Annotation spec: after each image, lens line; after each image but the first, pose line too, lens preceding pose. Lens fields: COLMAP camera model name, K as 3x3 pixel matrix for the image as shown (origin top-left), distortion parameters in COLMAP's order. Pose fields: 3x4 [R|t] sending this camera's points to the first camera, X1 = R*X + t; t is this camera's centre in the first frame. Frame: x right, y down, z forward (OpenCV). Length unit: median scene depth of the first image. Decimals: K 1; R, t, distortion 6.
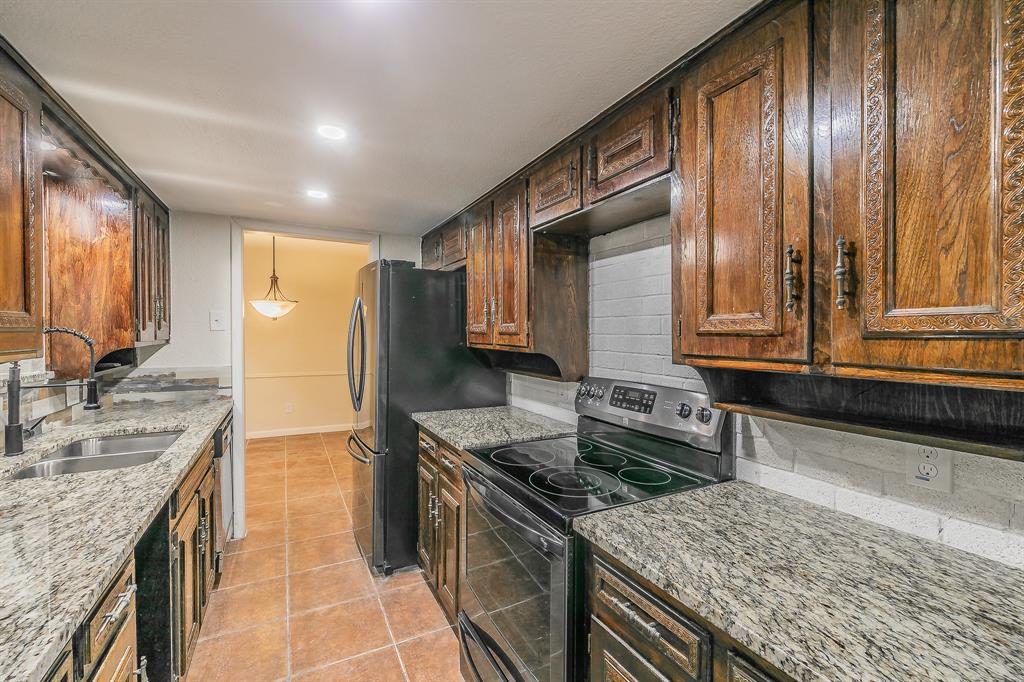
lens RADIAL K [[440.6, 0, 522.0], [0, 440.6, 336.1], [0, 0, 1]] dist [-0.000481, -0.000005]
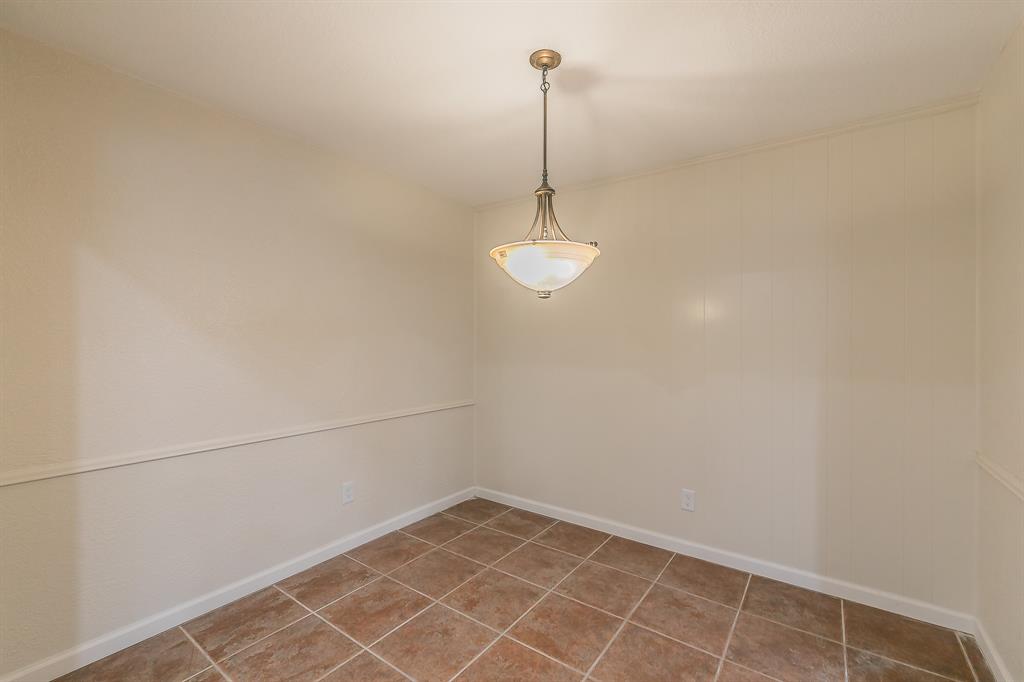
lens RADIAL K [[440.6, 0, 522.0], [0, 440.6, 336.1], [0, 0, 1]] dist [-0.000481, -0.000005]
pose [[0.893296, 0.005433, 0.449436, -1.319053], [-0.000925, 0.999947, -0.010249, 0.004829], [-0.449468, 0.008740, 0.893254, 1.137894]]
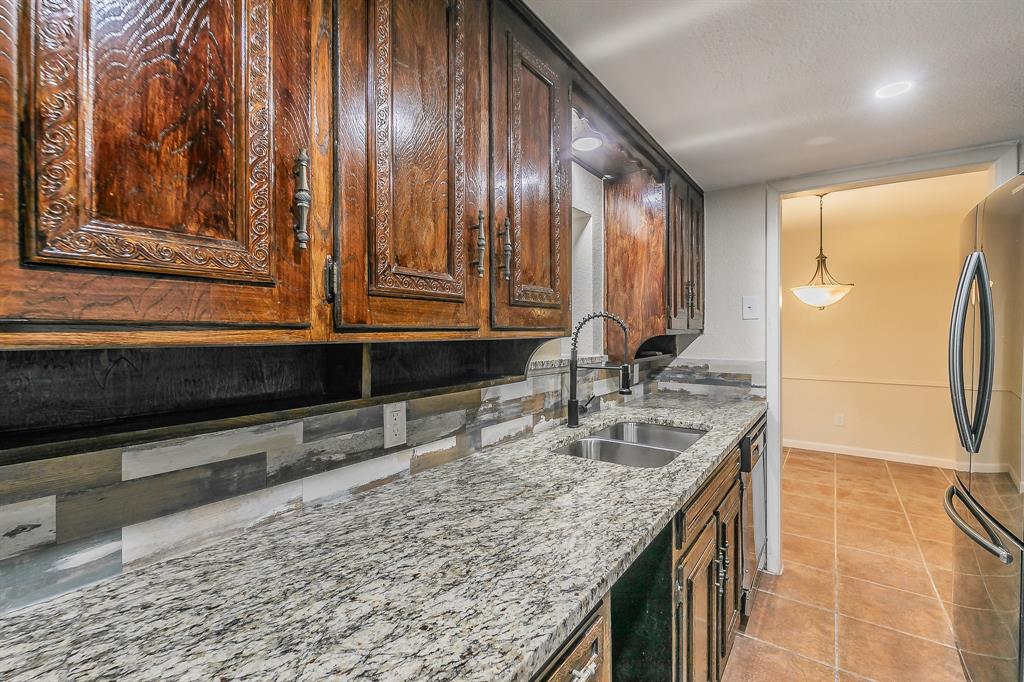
lens RADIAL K [[440.6, 0, 522.0], [0, 440.6, 336.1], [0, 0, 1]] dist [-0.000481, -0.000005]
pose [[0.443473, 0.003211, -0.896282, -0.138615], [-0.005684, 0.999984, 0.000770, 0.026003], [0.896270, 0.004753, 0.443484, 0.256717]]
